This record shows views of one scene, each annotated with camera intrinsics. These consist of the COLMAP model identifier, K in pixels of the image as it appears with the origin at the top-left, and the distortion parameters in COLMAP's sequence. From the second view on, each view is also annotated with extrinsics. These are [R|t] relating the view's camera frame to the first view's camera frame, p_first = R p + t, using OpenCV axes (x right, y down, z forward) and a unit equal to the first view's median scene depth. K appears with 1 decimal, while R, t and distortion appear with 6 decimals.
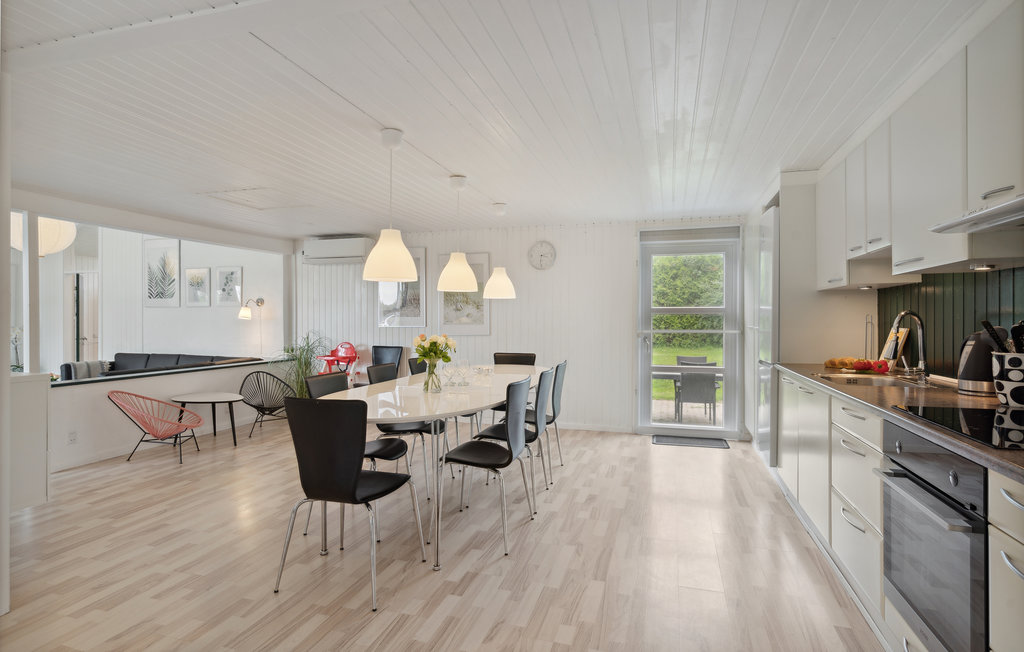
lens RADIAL K [[523.6, 0, 519.7], [0, 523.6, 322.4], [0, 0, 1]] dist [-0.005428, -0.001289]
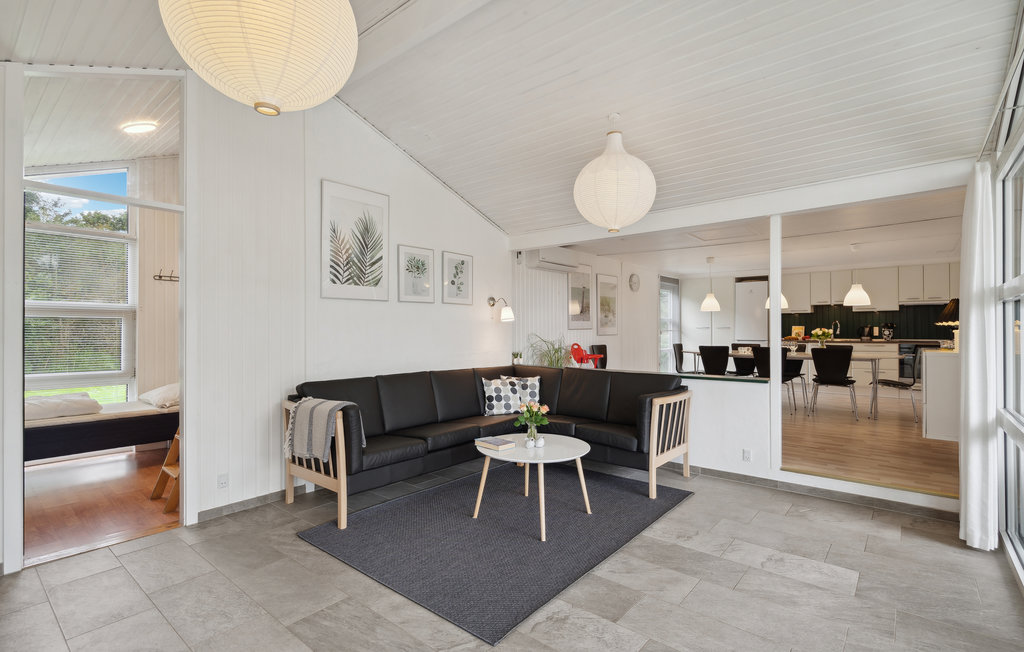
lens RADIAL K [[479.0, 0, 517.6], [0, 479.0, 328.4], [0, 0, 1]] dist [-0.001716, 0.000424]
pose [[0.390789, 0.002493, 0.920477, -3.011056], [0.010972, 0.999913, -0.007367, 0.029234], [-0.920415, 0.012978, 0.390727, 1.635729]]
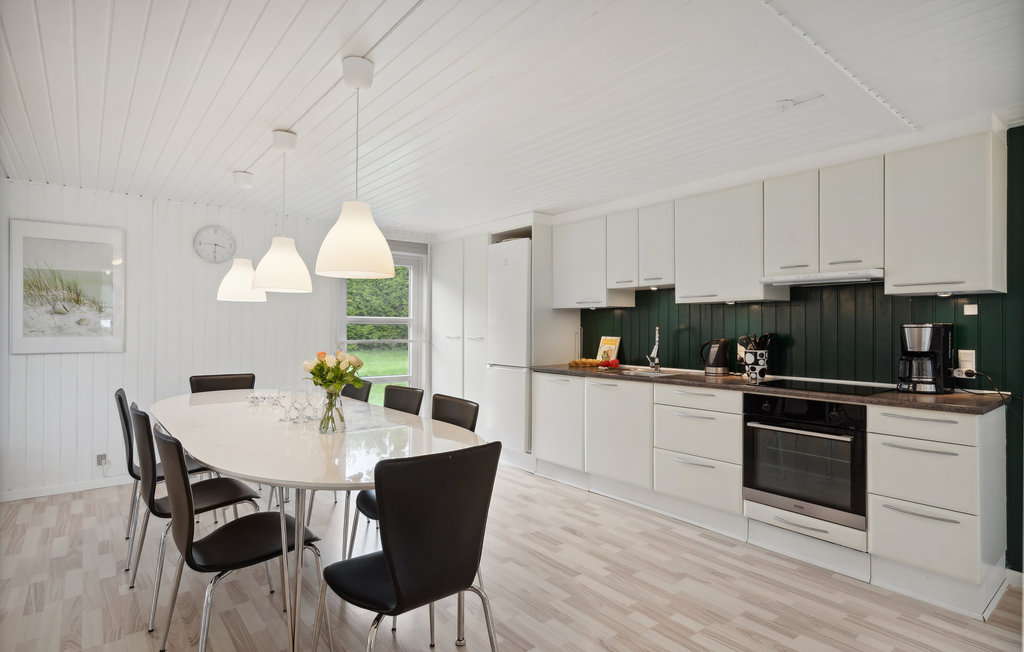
lens RADIAL K [[523.6, 0, 516.9], [0, 523.6, 327.9], [0, 0, 1]] dist [-0.005428, -0.001289]
pose [[0.562183, 0.003944, 0.827004, -0.725686], [-0.000379, 0.999990, -0.004511, -0.008548], [-0.827013, 0.002222, 0.562178, 0.446932]]
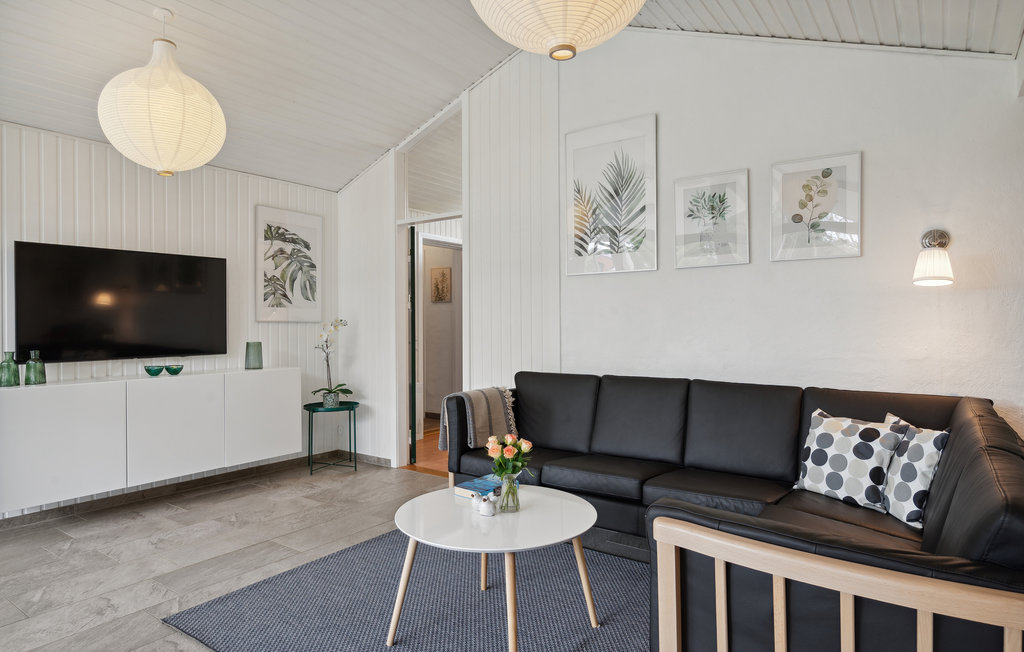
lens RADIAL K [[622.7, 0, 519.2], [0, 622.7, 323.4], [0, 0, 1]] dist [0.003144, -0.002945]
pose [[0.939554, -0.008473, -0.342295, -1.545463], [0.005742, 0.999943, -0.008991, 0.053363], [0.342352, 0.006482, 0.939549, 1.239111]]
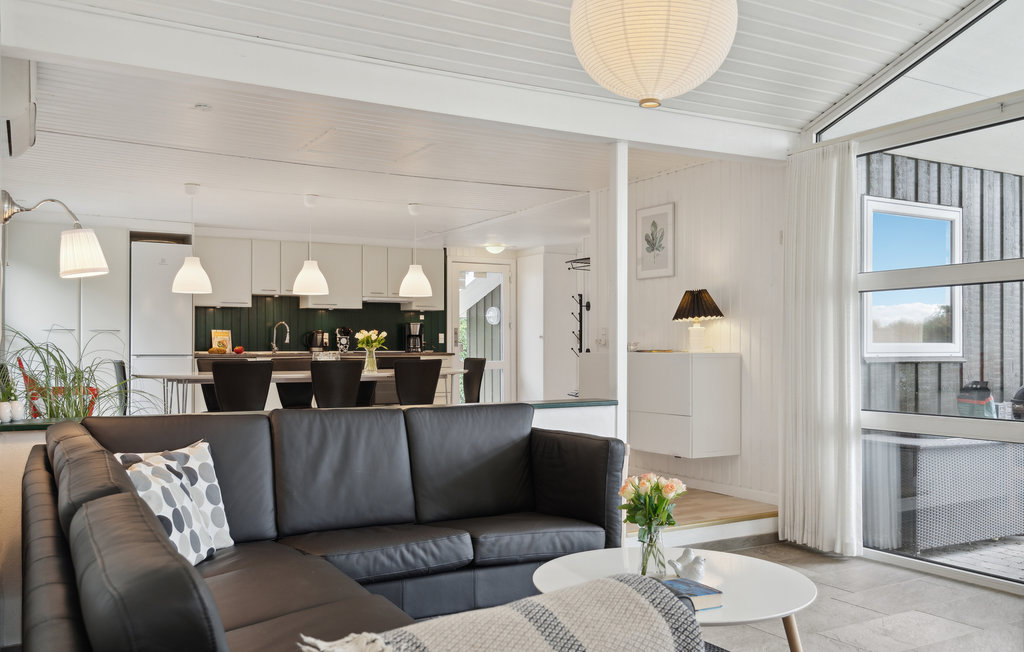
lens RADIAL K [[852.6, 0, 511.6], [0, 852.6, 351.0], [0, 0, 1]] dist [0.004670, -0.001990]
pose [[-0.727791, -0.000531, 0.685799, -2.358970], [0.007592, 0.999932, 0.008832, 0.073627], [-0.685757, 0.011634, -0.727738, 2.821022]]
